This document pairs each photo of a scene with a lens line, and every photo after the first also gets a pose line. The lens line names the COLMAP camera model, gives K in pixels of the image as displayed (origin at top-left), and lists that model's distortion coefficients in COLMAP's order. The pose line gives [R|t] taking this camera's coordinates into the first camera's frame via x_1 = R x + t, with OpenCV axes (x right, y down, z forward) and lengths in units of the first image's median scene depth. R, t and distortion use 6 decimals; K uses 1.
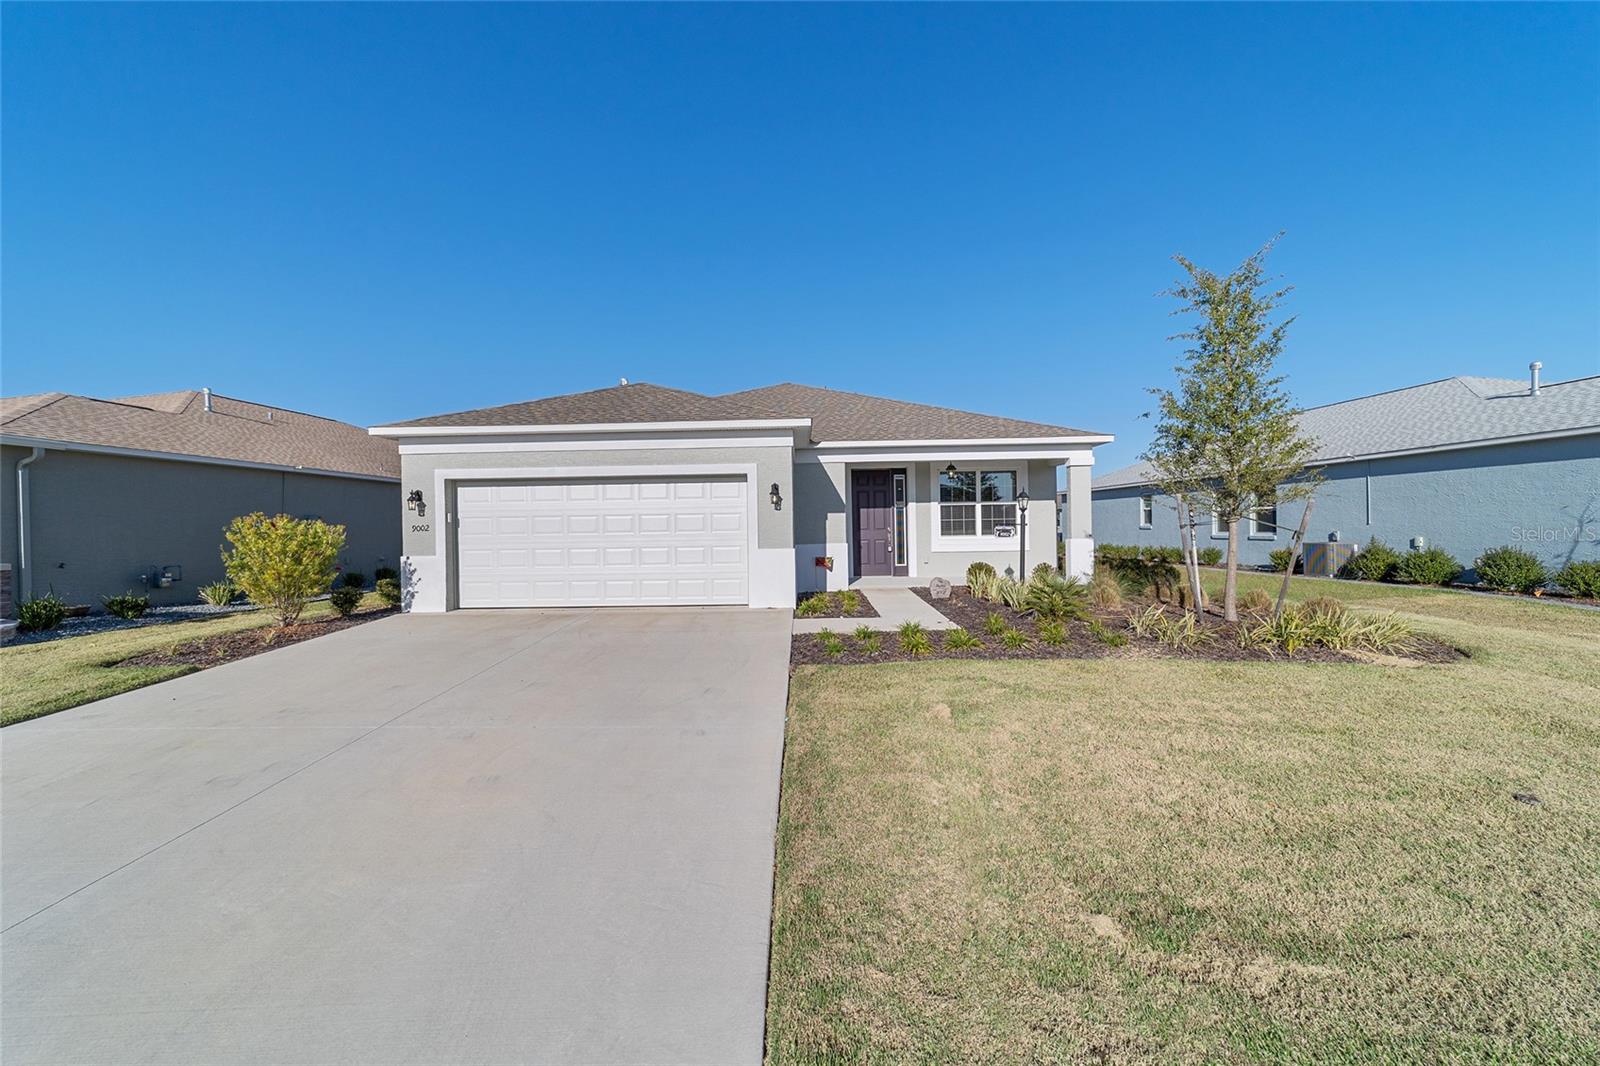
lens RADIAL K [[616.1, 0, 792.7], [0, 616.1, 530.4], [0, 0, 1]] dist [-0.021753, 0.010416]
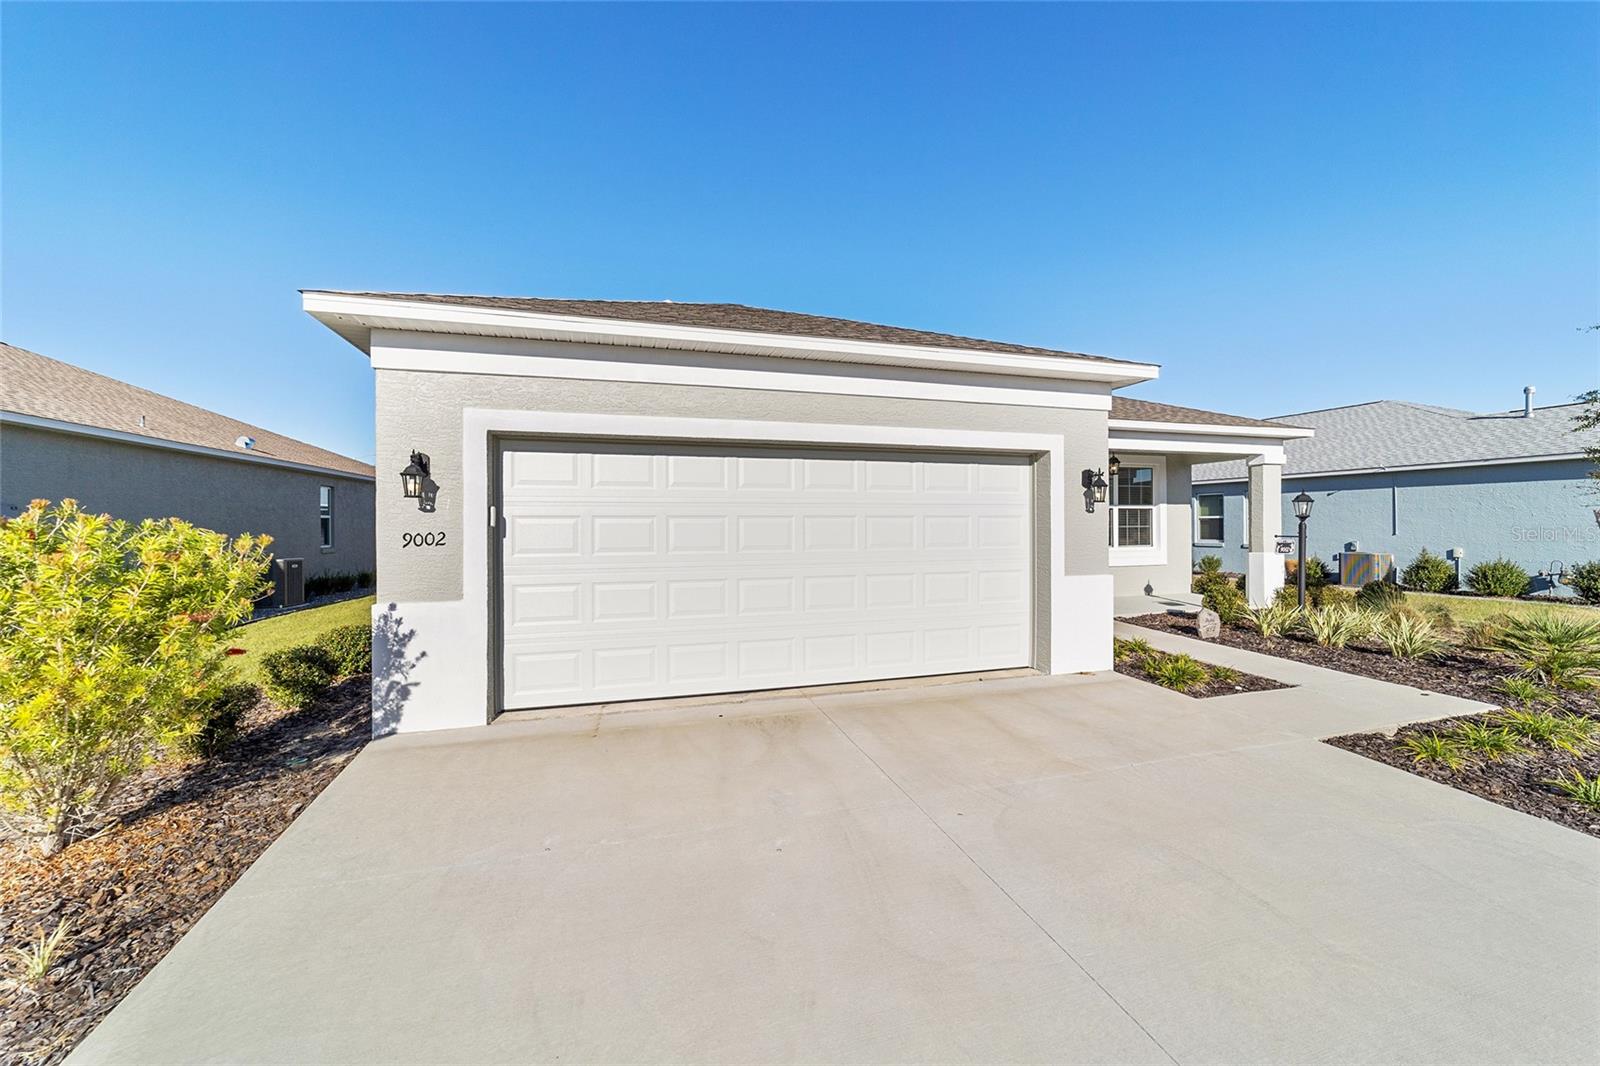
lens RADIAL K [[616.1, 0, 792.7], [0, 616.1, 530.4], [0, 0, 1]] dist [-0.021753, 0.010416]
pose [[0.953891, 0.008521, 0.300032, -0.406869], [-0.008793, 0.999961, -0.000446, -0.009984], [-0.300024, -0.002213, 0.953929, 0.416573]]
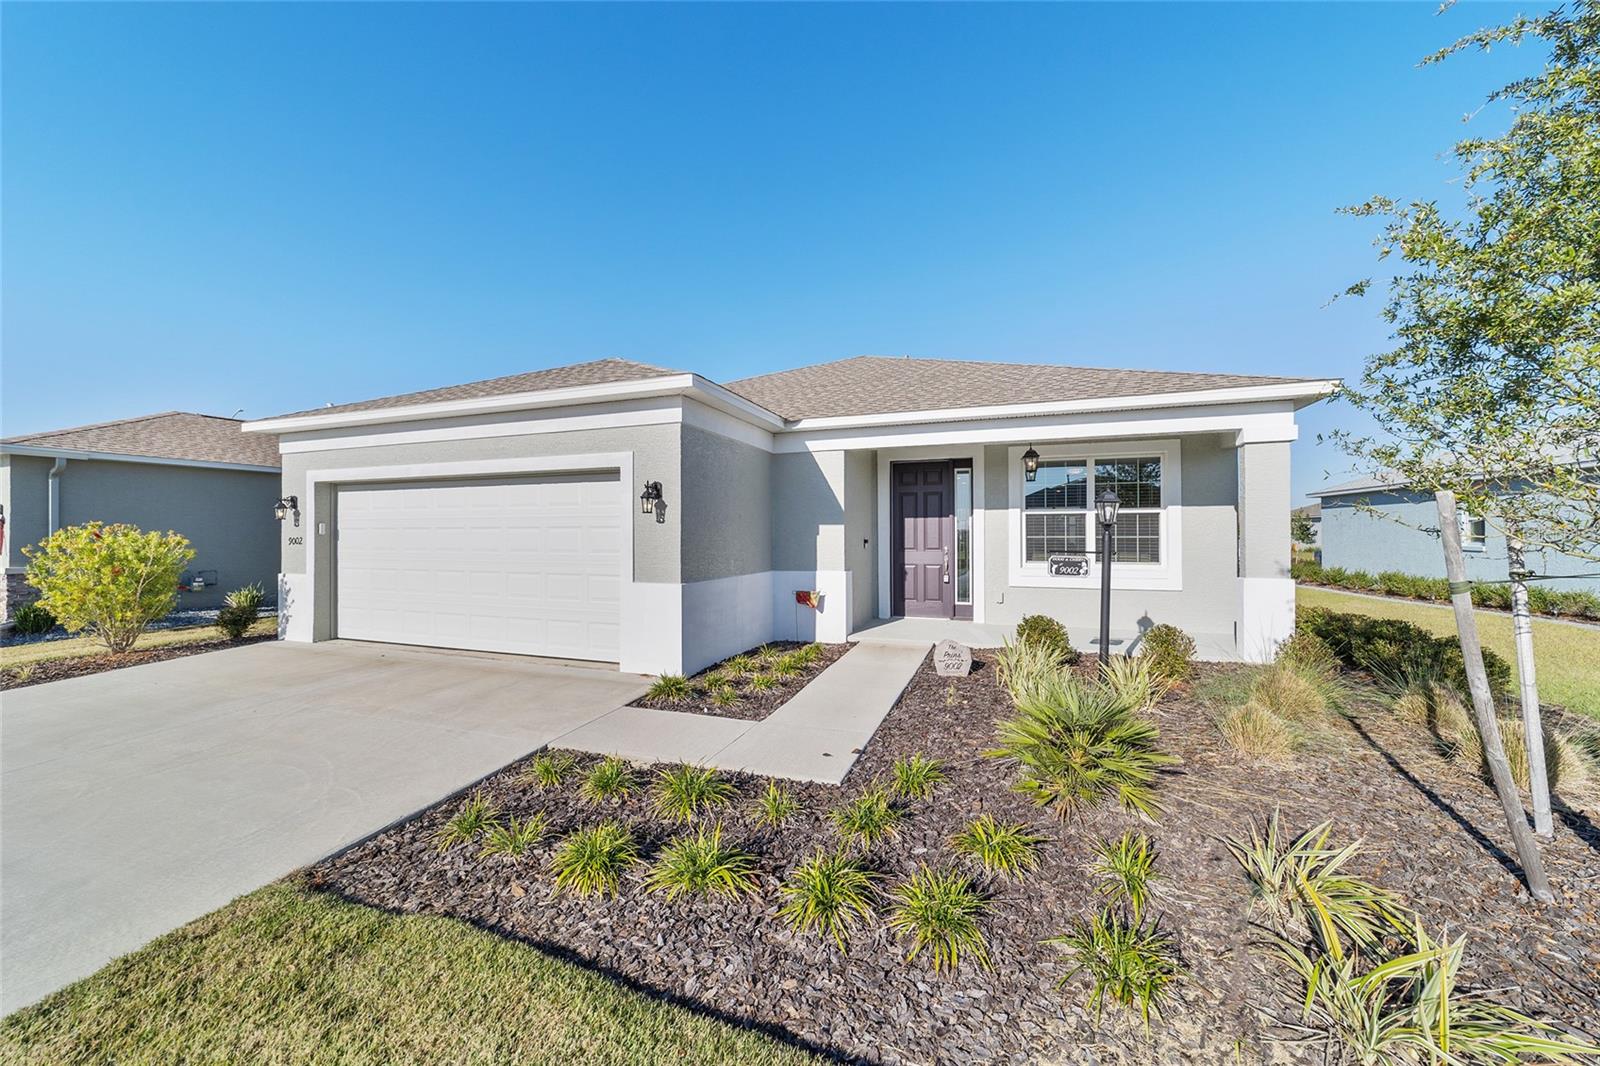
lens RADIAL K [[616.1, 0, 792.7], [0, 616.1, 530.4], [0, 0, 1]] dist [-0.021753, 0.010416]
pose [[0.941367, 0.012275, -0.337162, 0.266052], [-0.014922, 0.999875, -0.005261, -0.019576], [0.337055, 0.009983, 0.941432, 0.367065]]
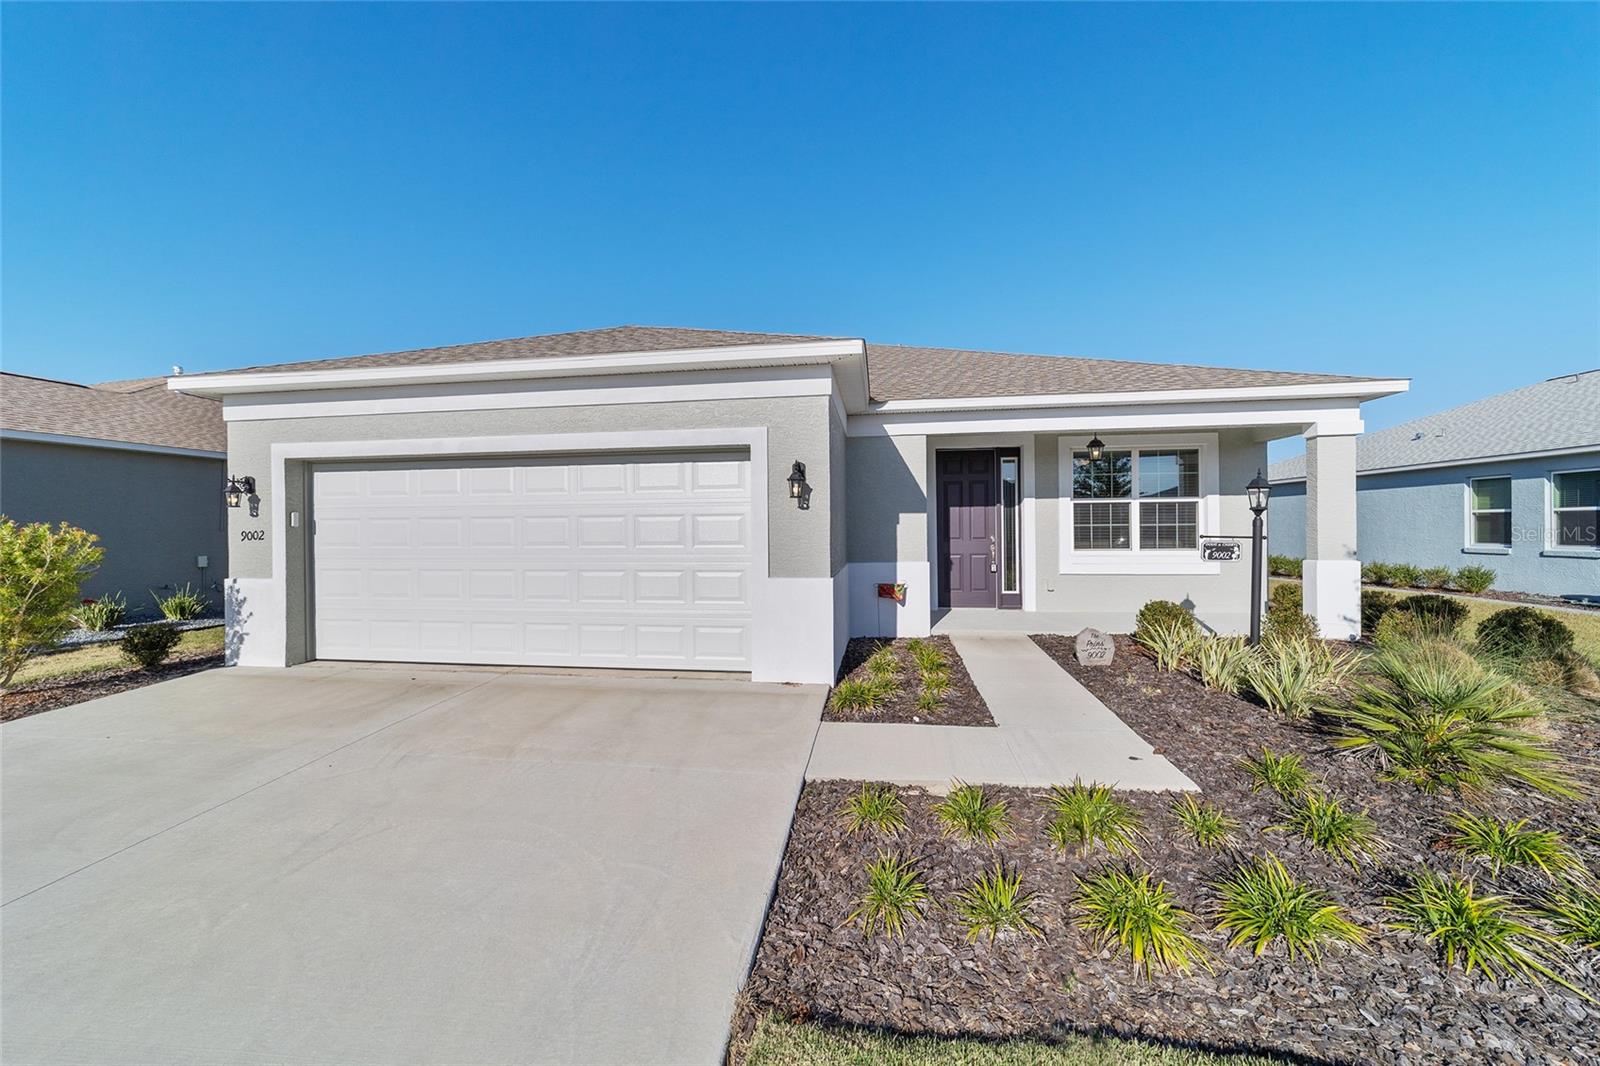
lens RADIAL K [[616.1, 0, 792.7], [0, 616.1, 530.4], [0, 0, 1]] dist [-0.021753, 0.010416]
pose [[0.991538, 0.008235, -0.129552, 0.032242], [-0.008061, 0.999966, 0.001868, -0.012026], [0.129563, -0.000808, 0.991571, 0.364744]]
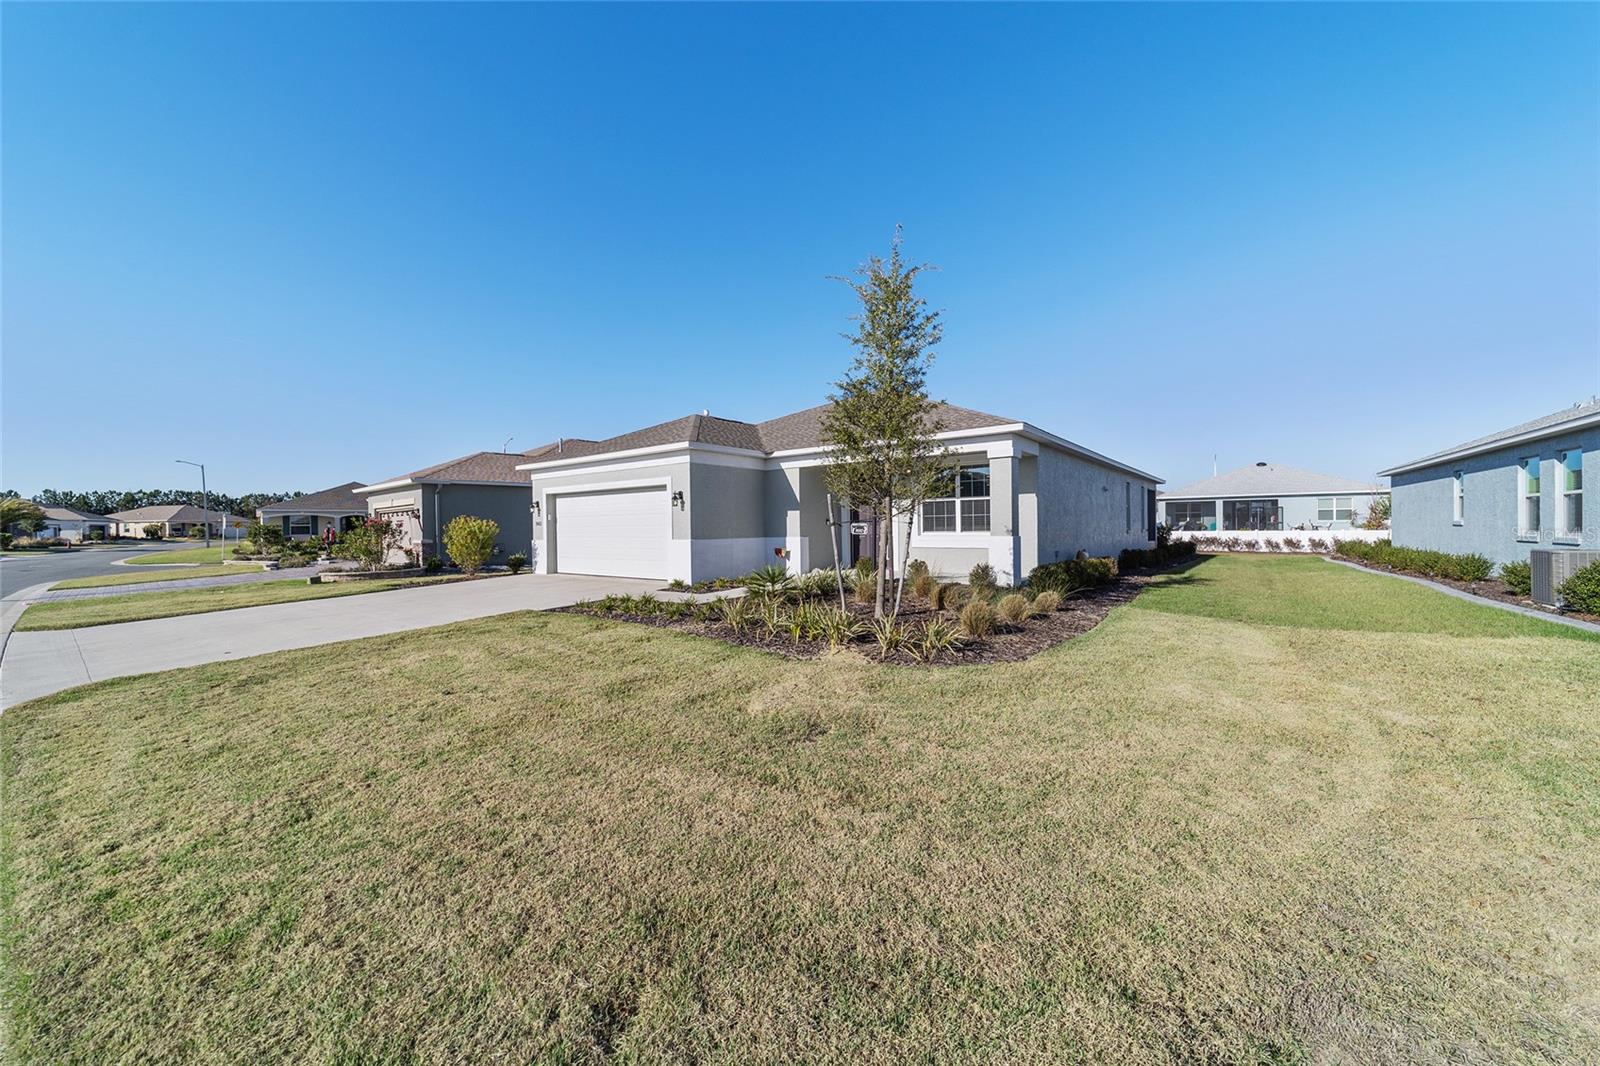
lens RADIAL K [[616.1, 0, 792.7], [0, 616.1, 530.4], [0, 0, 1]] dist [-0.021753, 0.010416]
pose [[0.794869, 0.009308, -0.606710, 0.805902], [-0.003079, 0.999931, 0.011308, -0.004968], [0.606773, -0.007121, 0.794843, 0.070738]]
